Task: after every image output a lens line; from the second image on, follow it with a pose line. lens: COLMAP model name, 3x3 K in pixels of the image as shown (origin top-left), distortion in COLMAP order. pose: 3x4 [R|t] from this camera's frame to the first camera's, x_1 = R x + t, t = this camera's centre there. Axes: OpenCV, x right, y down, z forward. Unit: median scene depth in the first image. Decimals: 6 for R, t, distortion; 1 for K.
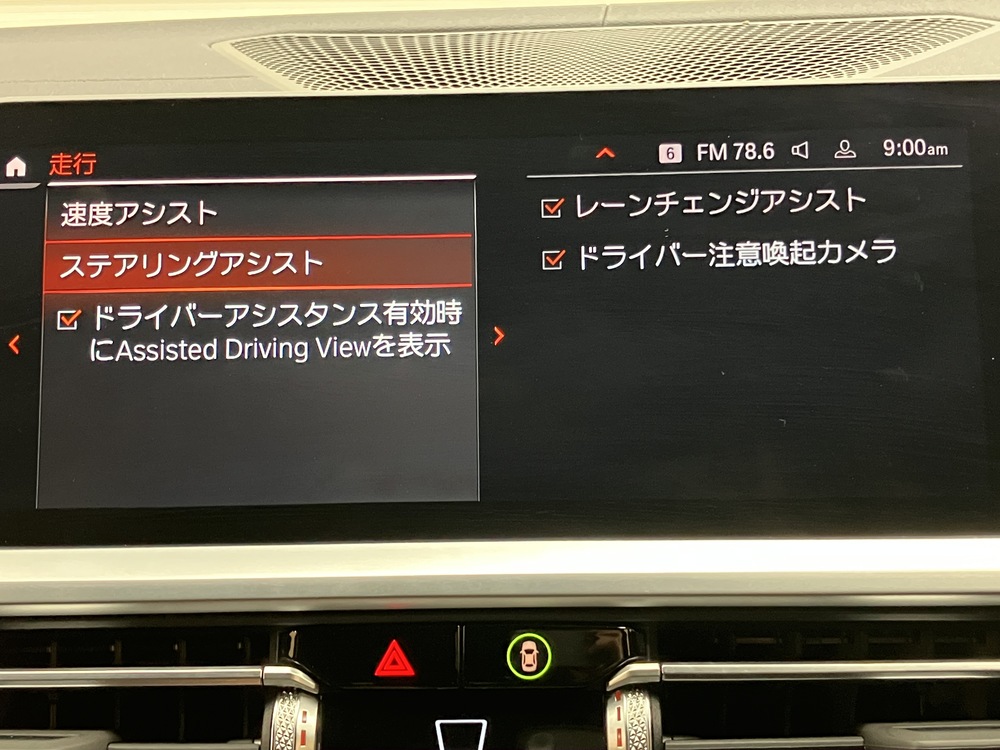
lens RADIAL K [[1386.3, 0, 498.3], [0, 1386.3, 380.3], [0, 0, 1]] dist [0.009232, 0.000000]
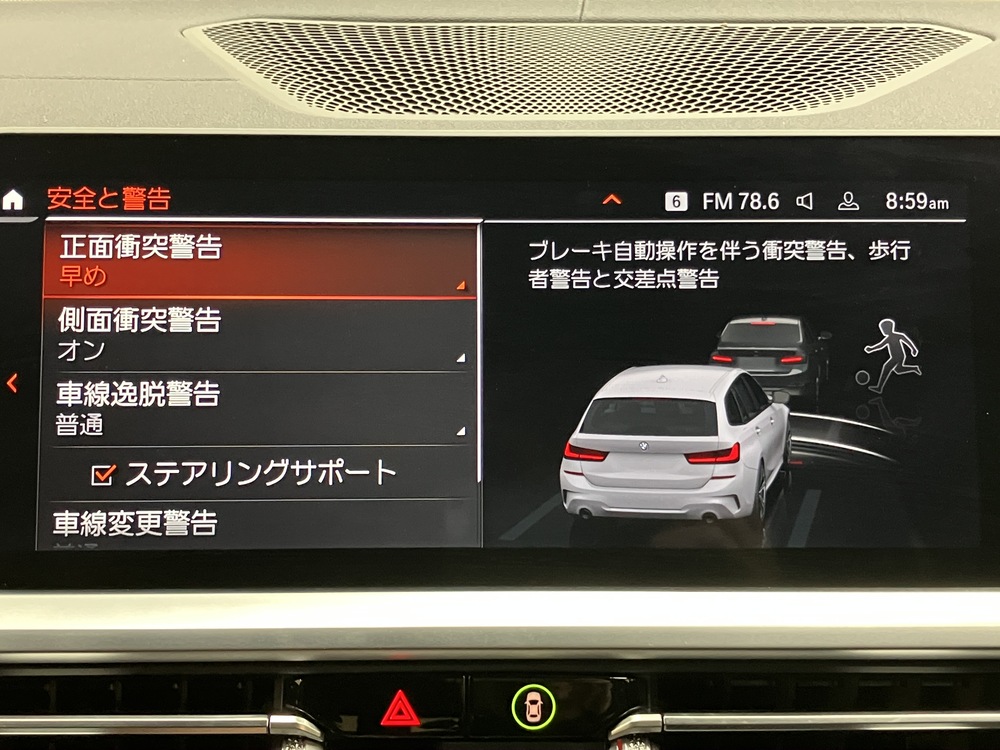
lens RADIAL K [[1386.3, 0, 491.9], [0, 1386.3, 371.9], [0, 0, 1]] dist [0.009232, 0.000000]
pose [[0.998675, 0.014549, 0.049369, -0.057127], [-0.016798, 0.998825, 0.045449, -0.084254], [-0.048650, -0.046218, 0.997746, 0.000408]]
